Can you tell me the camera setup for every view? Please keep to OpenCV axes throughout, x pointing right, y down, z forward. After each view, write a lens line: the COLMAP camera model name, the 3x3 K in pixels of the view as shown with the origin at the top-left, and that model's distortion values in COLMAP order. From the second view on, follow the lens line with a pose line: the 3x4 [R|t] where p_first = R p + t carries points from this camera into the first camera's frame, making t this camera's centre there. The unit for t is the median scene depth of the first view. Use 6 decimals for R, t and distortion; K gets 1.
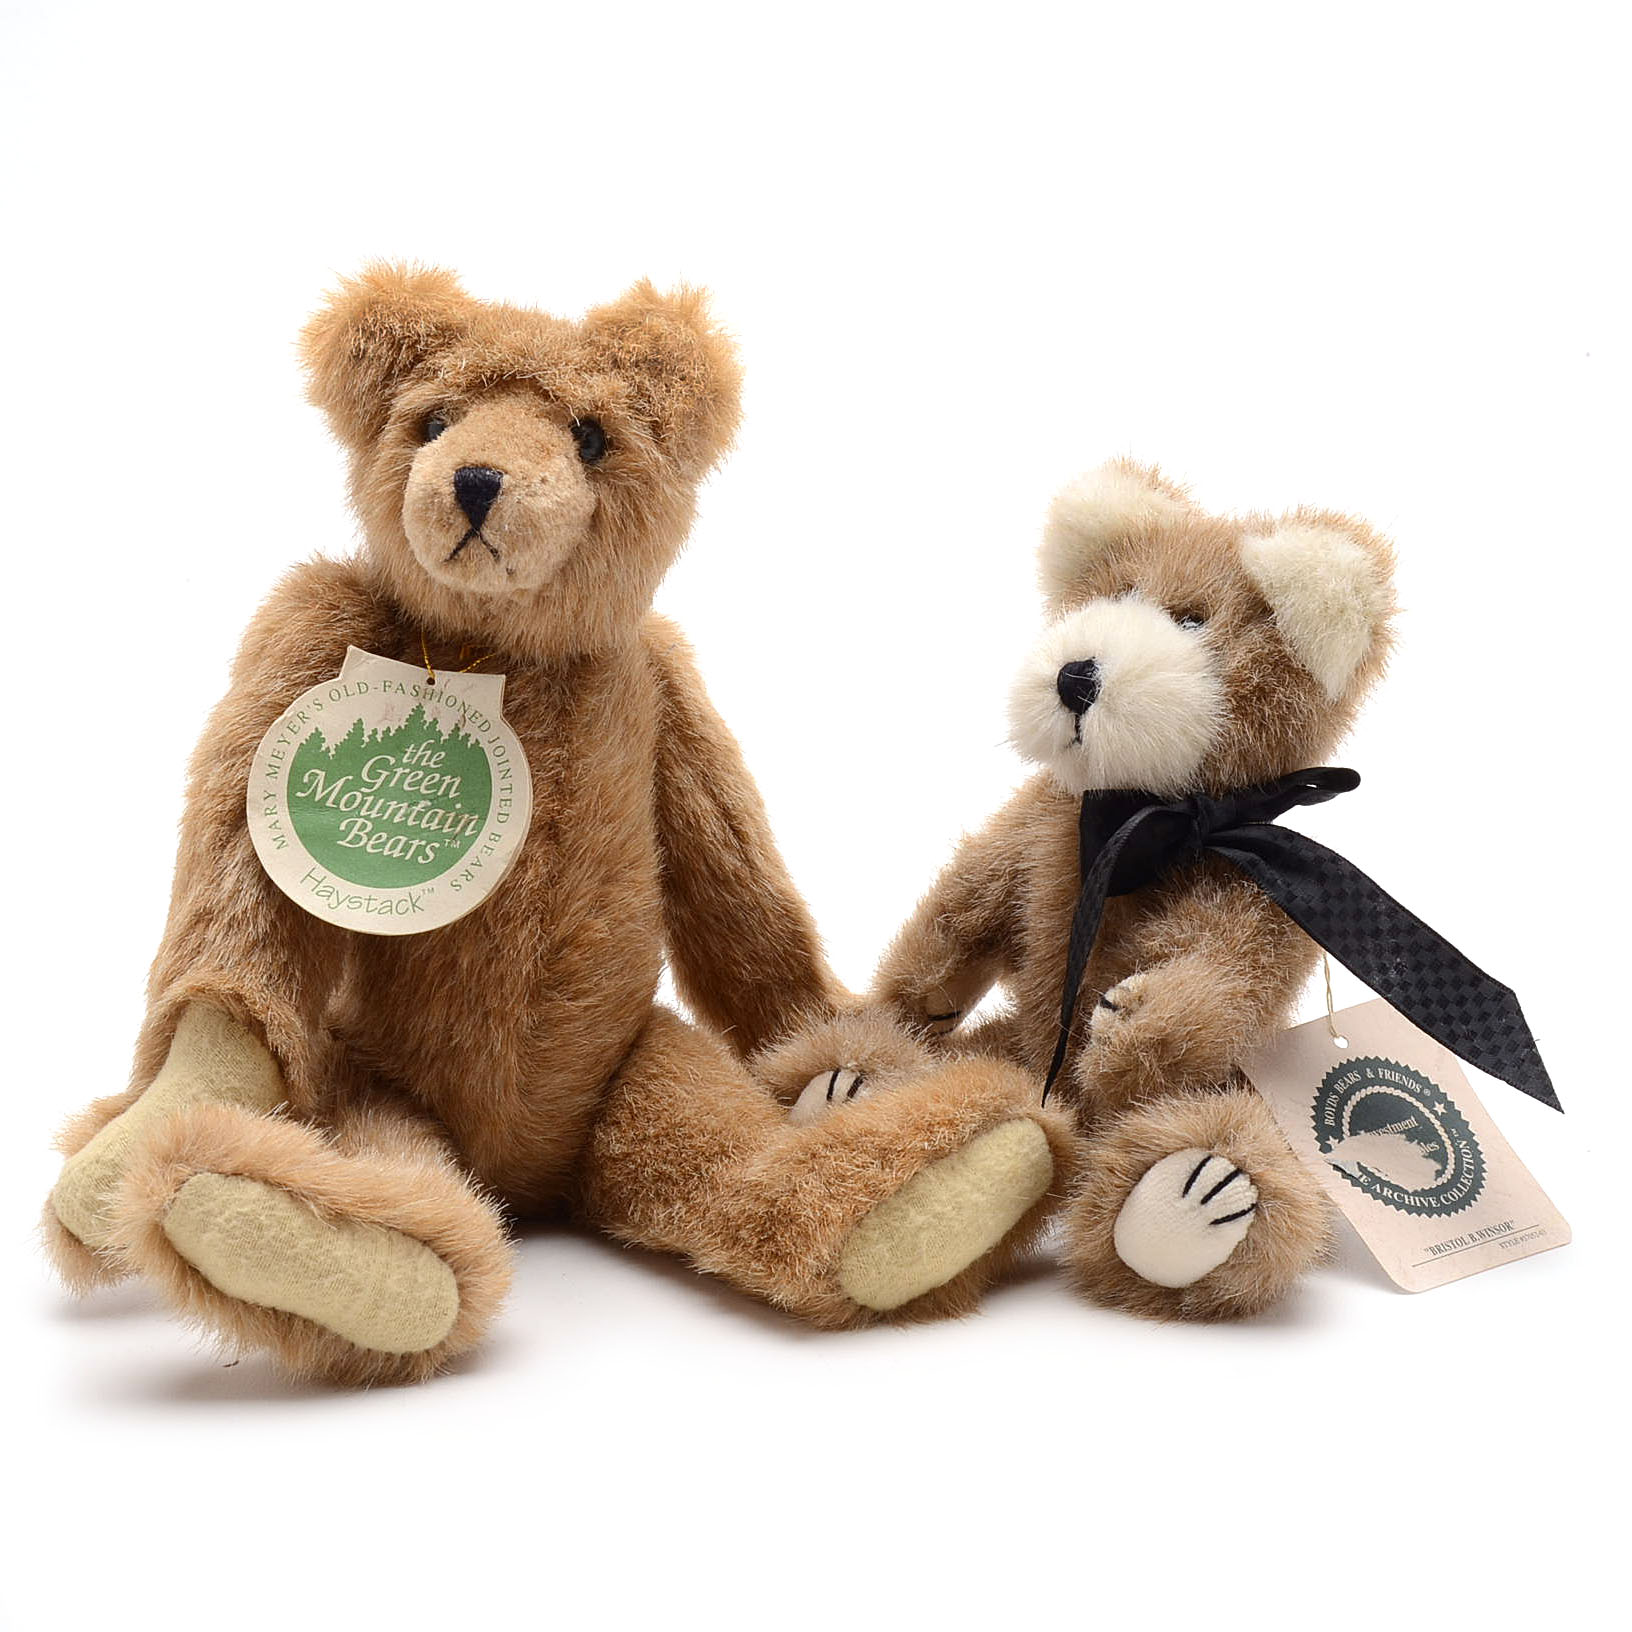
lens RADIAL K [[2876.0, 0, 816.0], [0, 2876.0, 816.0], [0, 0, 1]] dist [-0.043557, 0.026668]
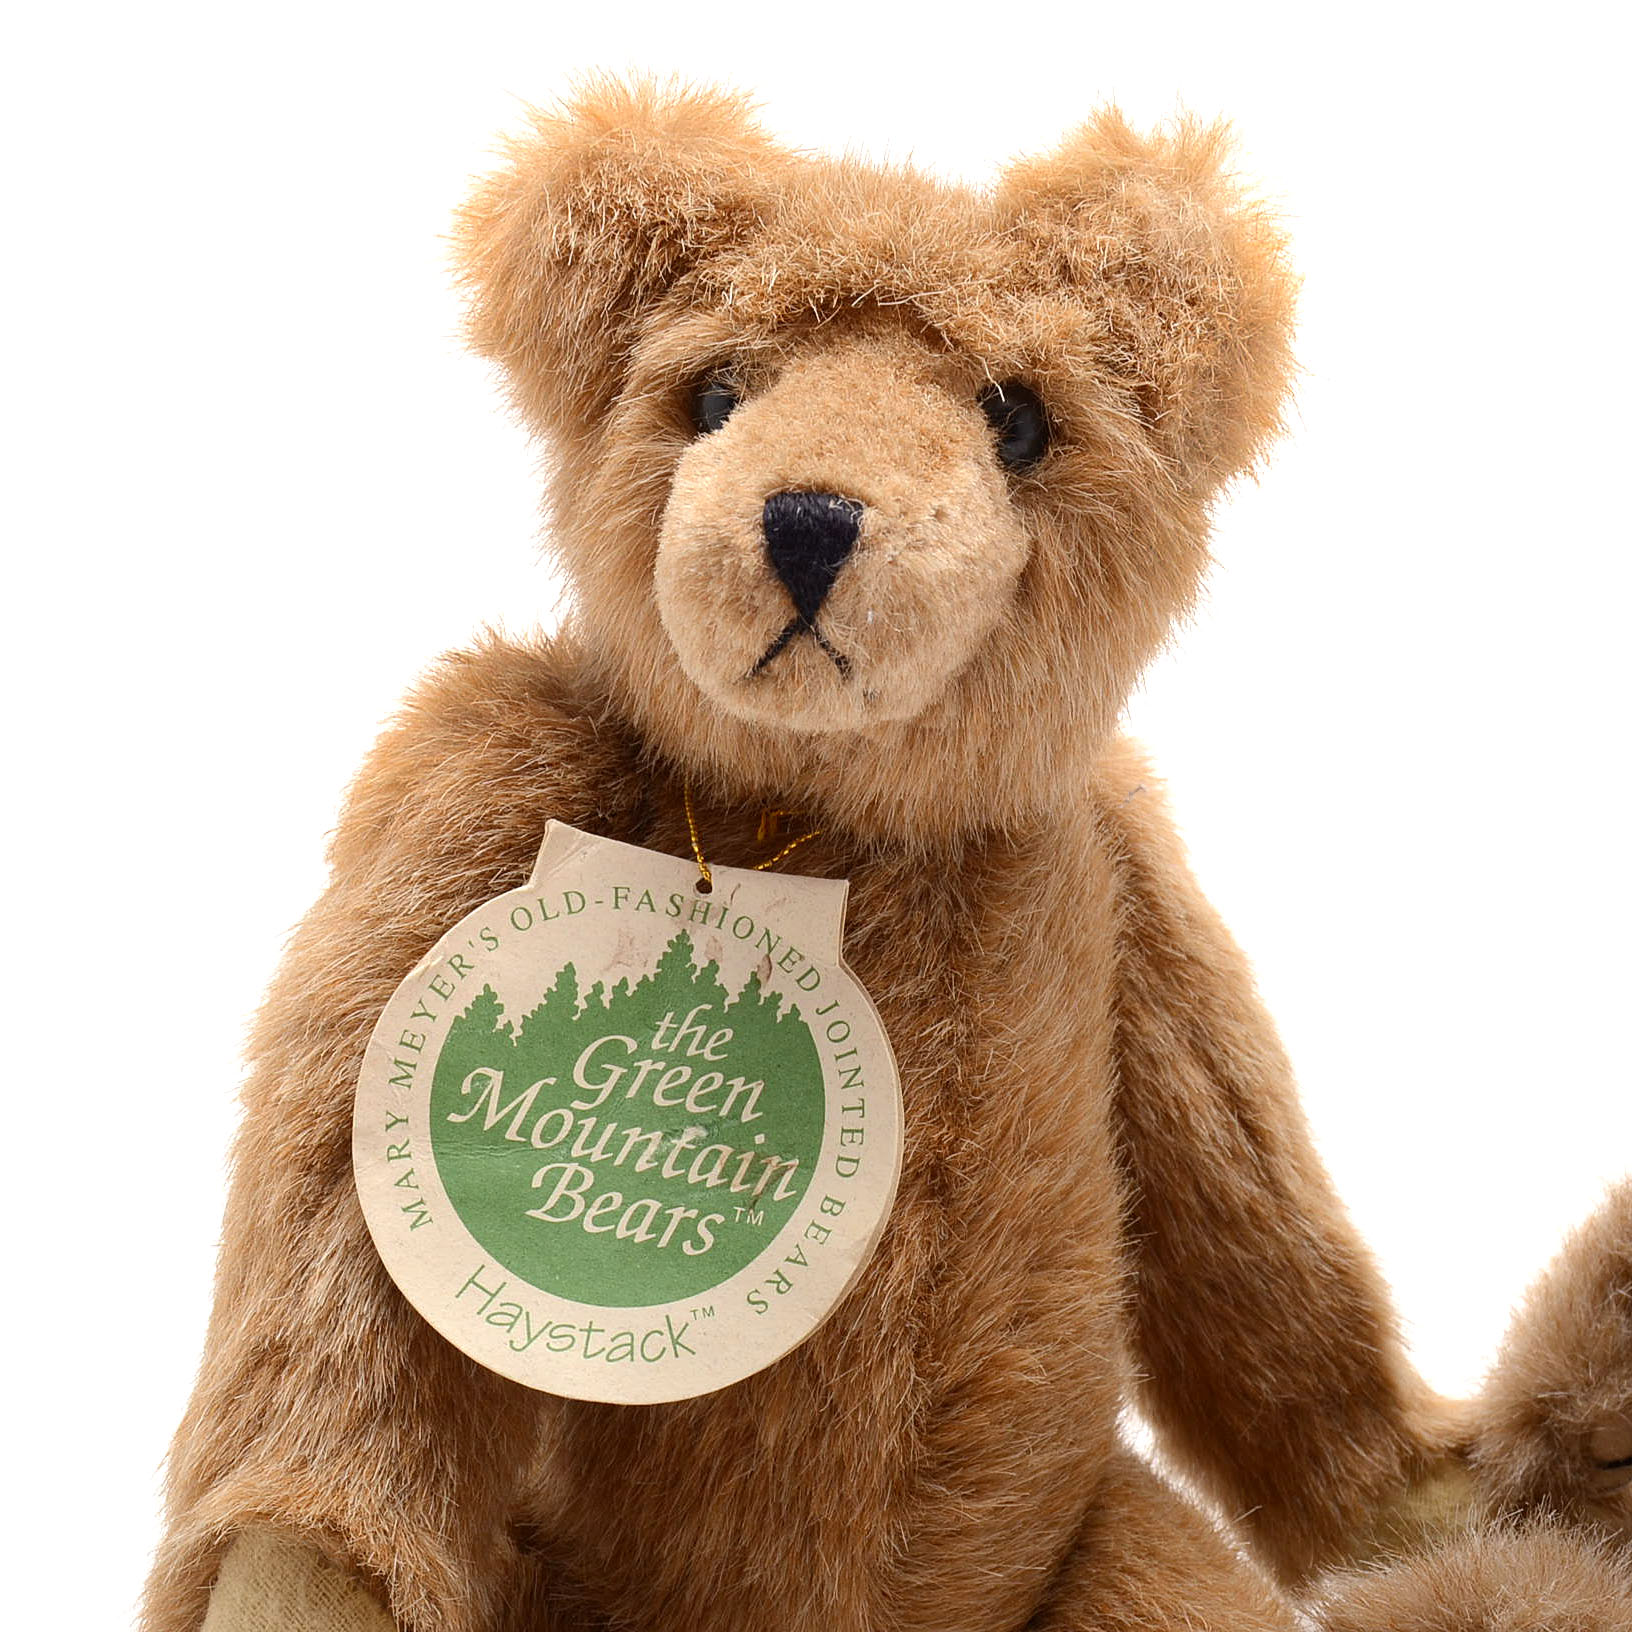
lens RADIAL K [[3010.6, 0, 816.0], [0, 3010.6, 816.0], [0, 0, 1]] dist [-0.022396, -0.077518]
pose [[0.997740, 0.005310, -0.066977, -0.077897], [-0.002878, 0.999335, 0.036358, -0.080507], [0.067126, -0.036083, 0.997092, 0.460618]]
